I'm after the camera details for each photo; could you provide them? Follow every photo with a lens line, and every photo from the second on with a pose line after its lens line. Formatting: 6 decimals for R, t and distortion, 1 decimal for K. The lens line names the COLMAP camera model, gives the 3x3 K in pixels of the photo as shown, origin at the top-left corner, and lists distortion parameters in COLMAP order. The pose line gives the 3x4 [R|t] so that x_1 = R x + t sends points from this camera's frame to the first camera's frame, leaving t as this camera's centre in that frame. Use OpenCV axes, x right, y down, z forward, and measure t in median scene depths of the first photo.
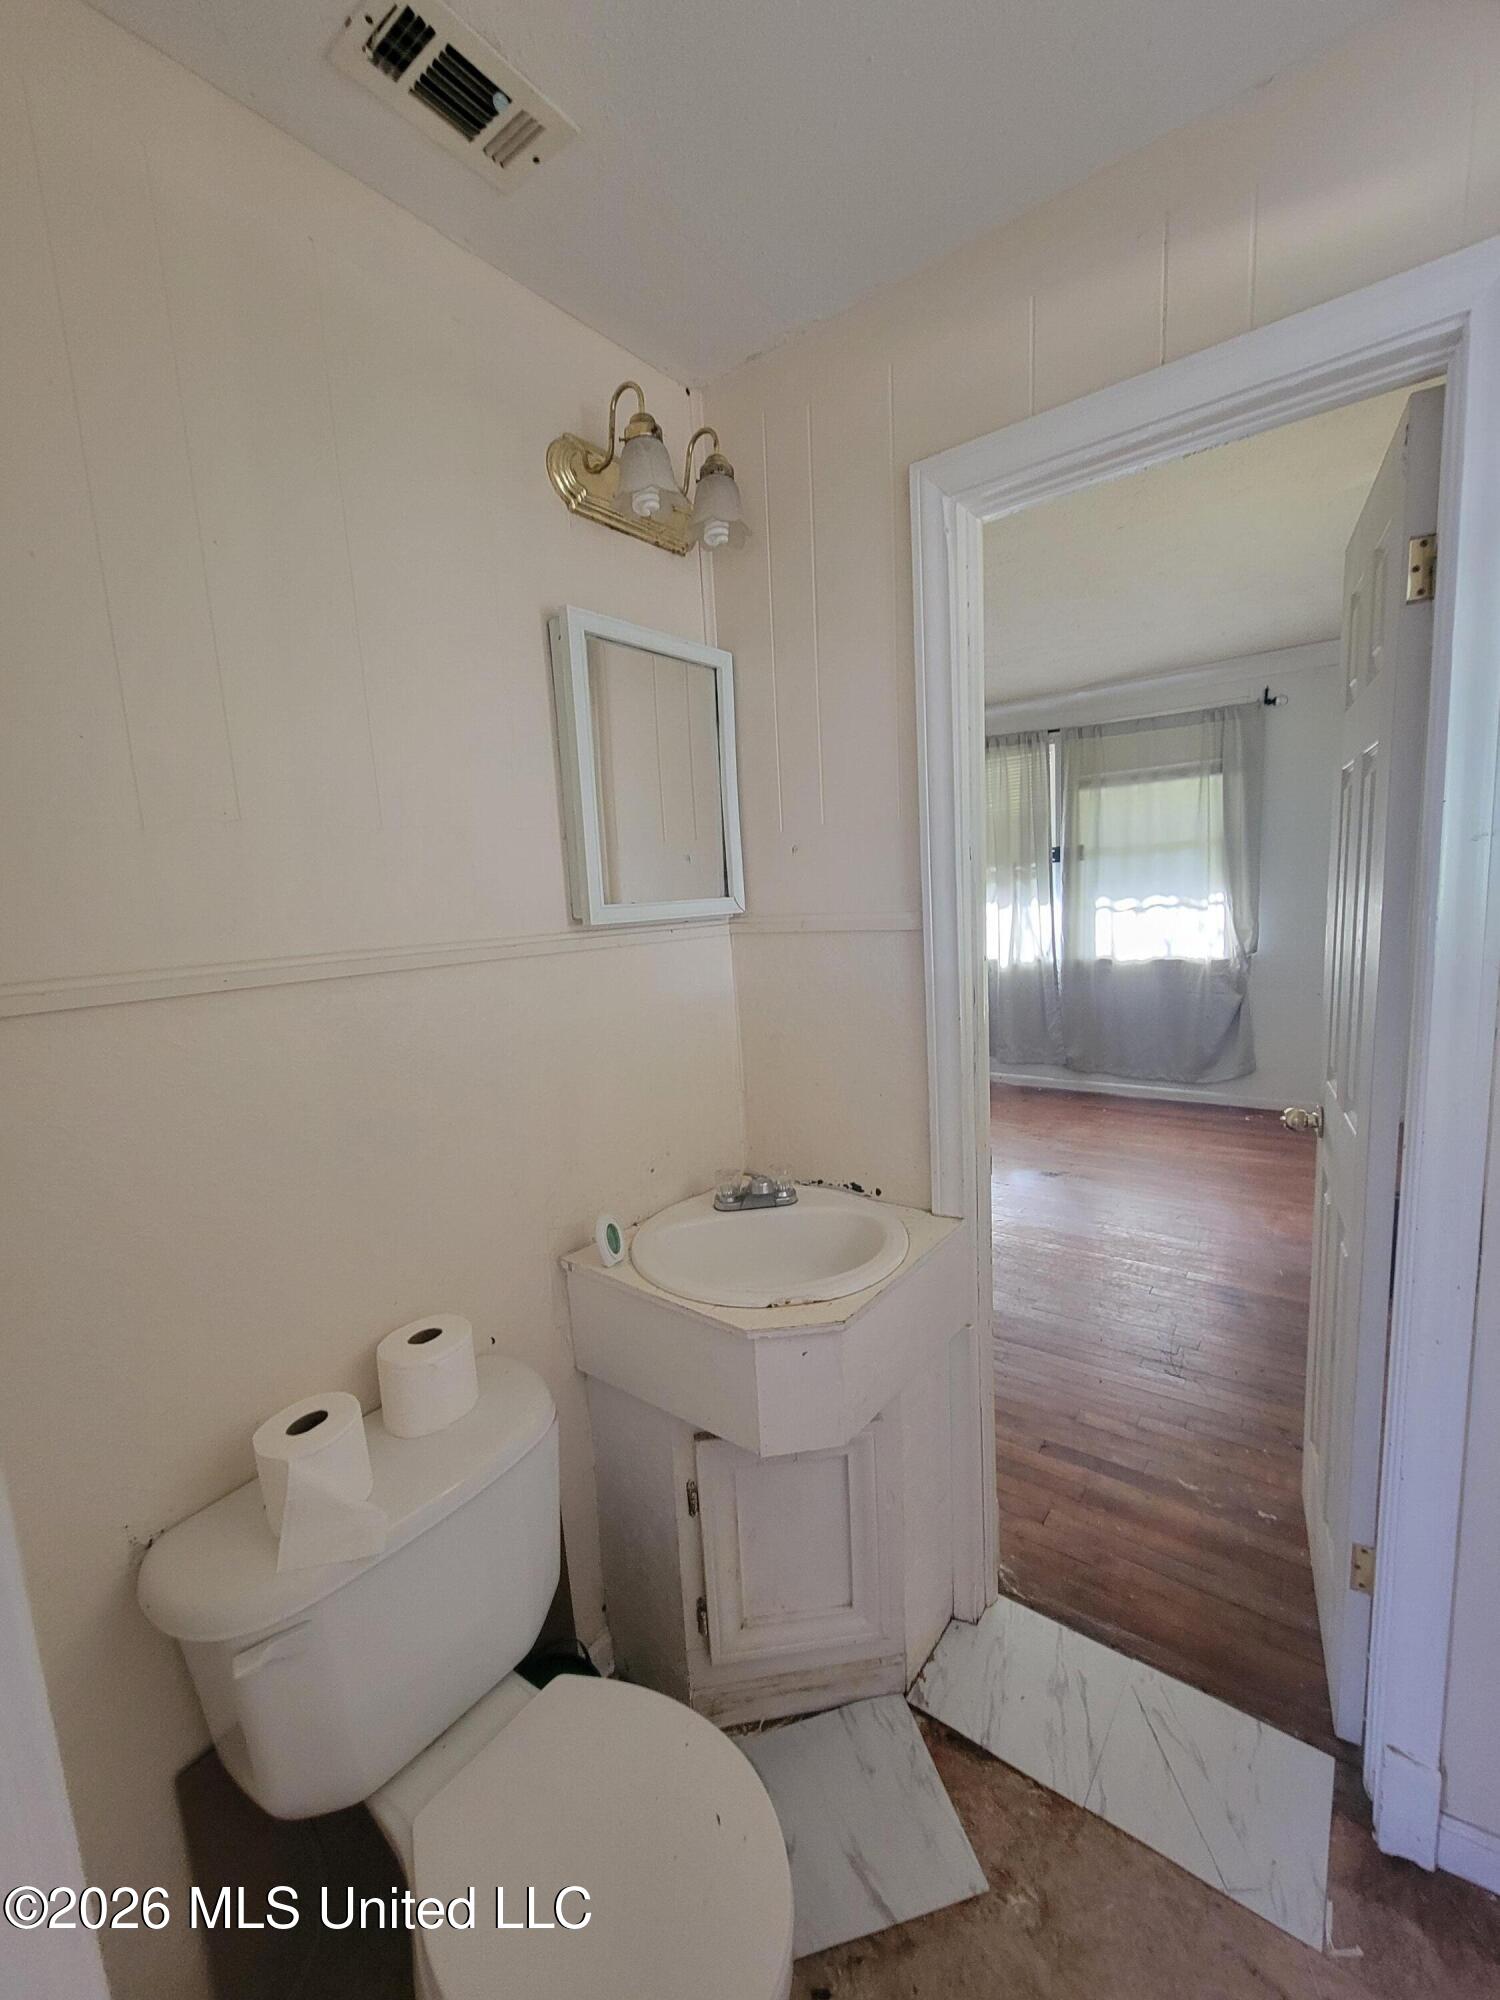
lens RADIAL K [[819.4, 0, 744.0], [0, 819.4, 1018.7], [0, 0, 1]] dist [-0.001989, -0.000388]
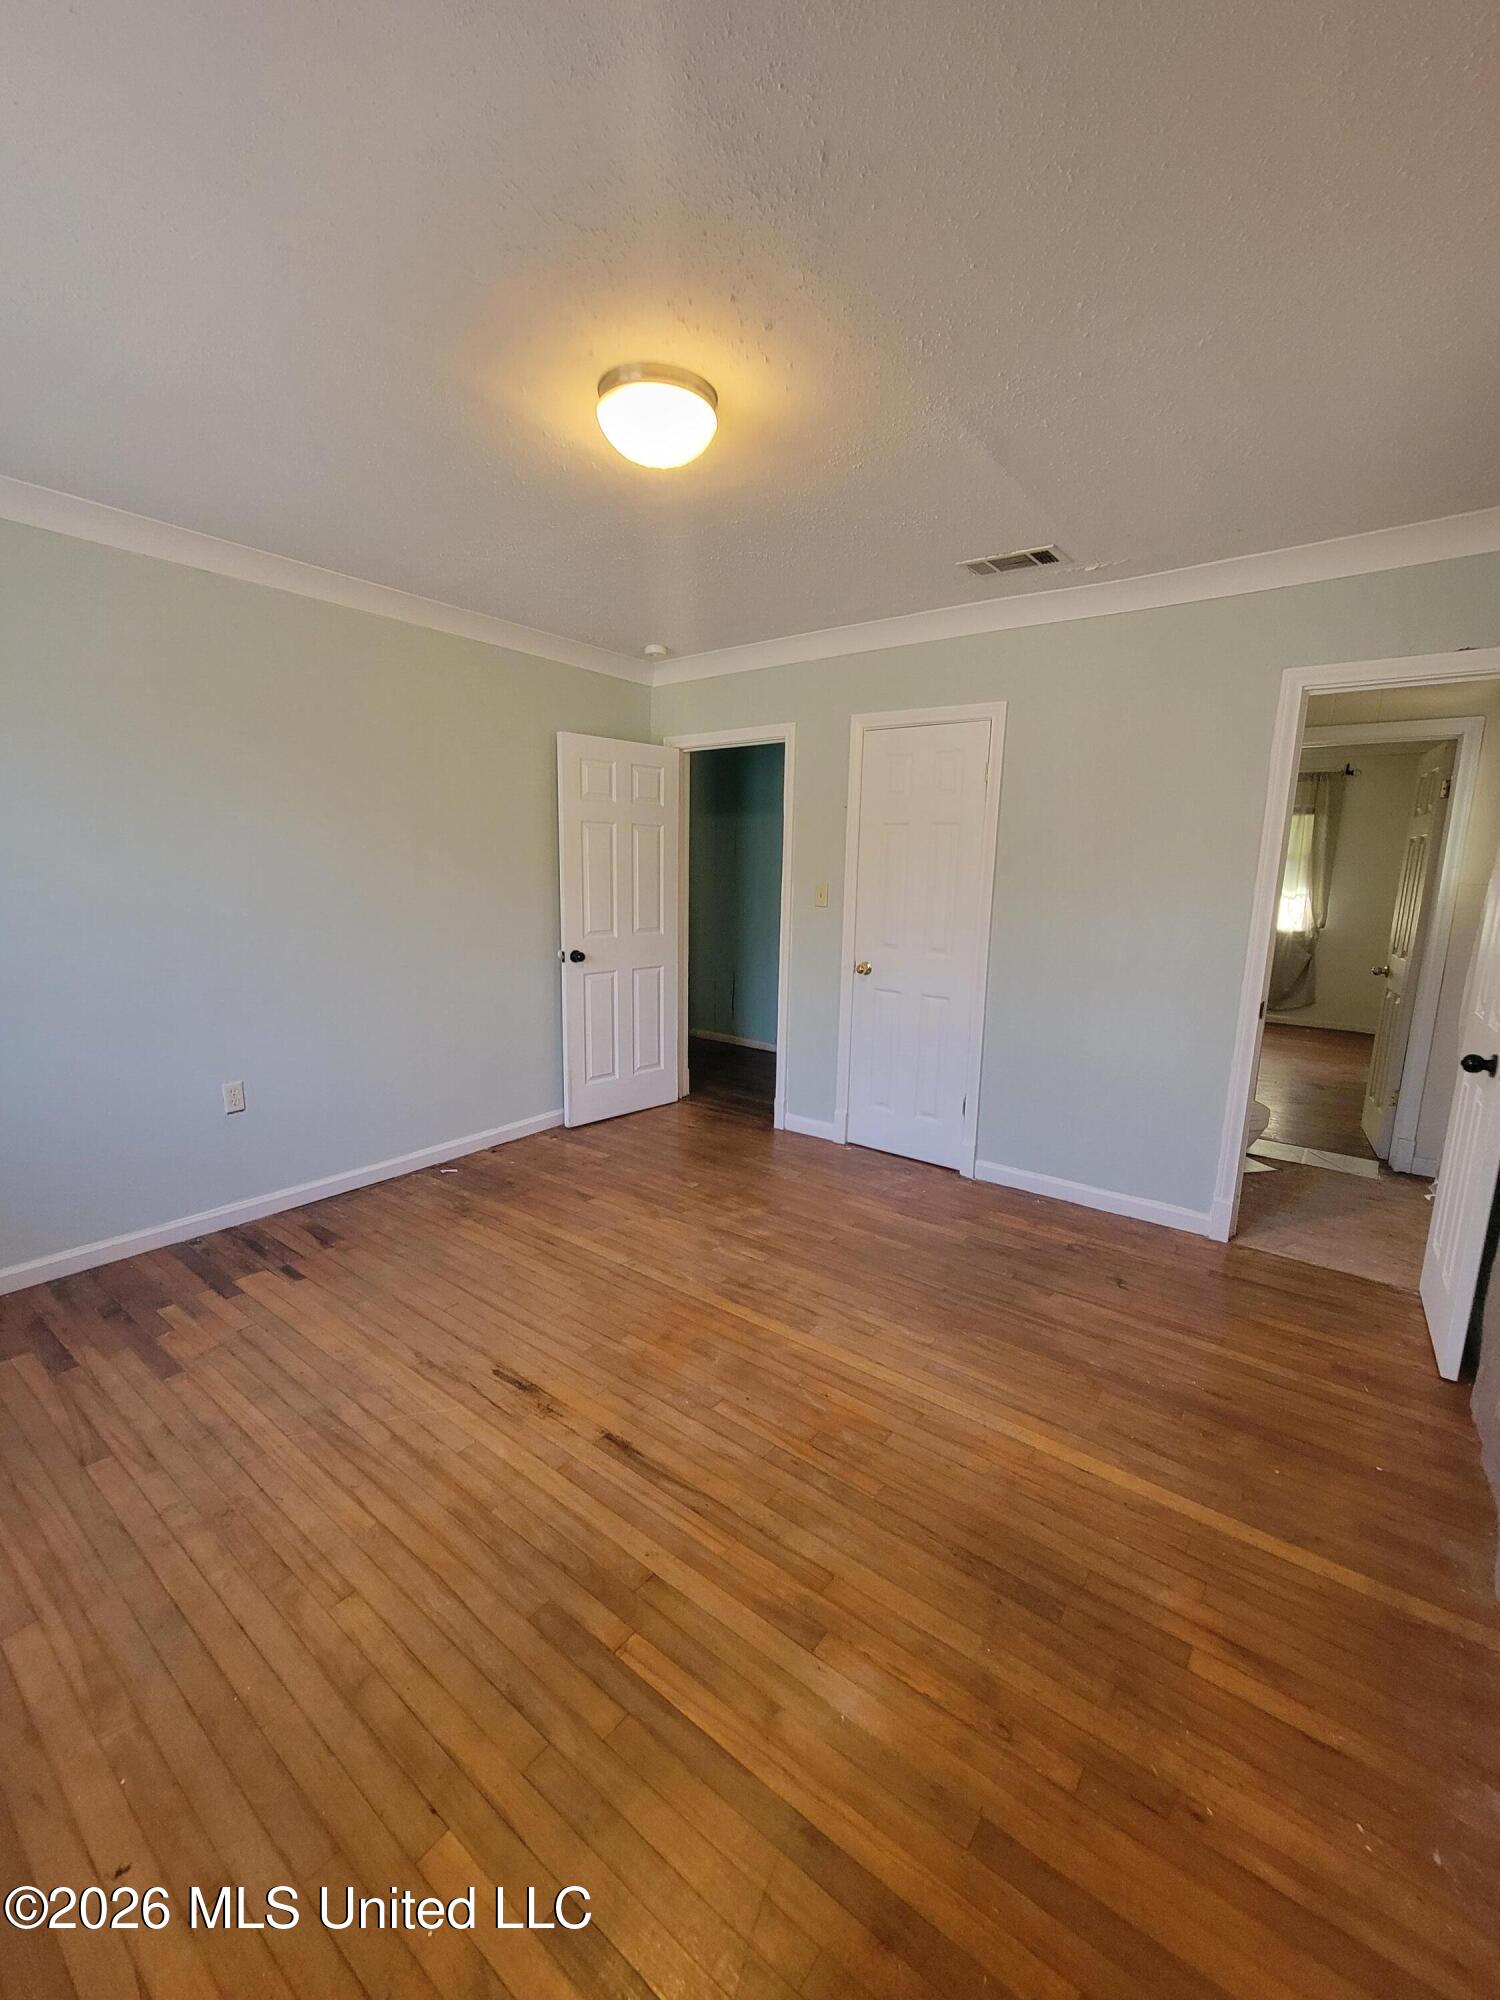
lens RADIAL K [[819.4, 0, 744.0], [0, 819.4, 1018.7], [0, 0, 1]] dist [-0.001989, -0.000388]
pose [[0.997030, 0.076455, 0.009265, -0.518569], [-0.076721, 0.996510, 0.032892, 0.133496], [-0.006718, -0.033505, 0.999416, -0.613220]]
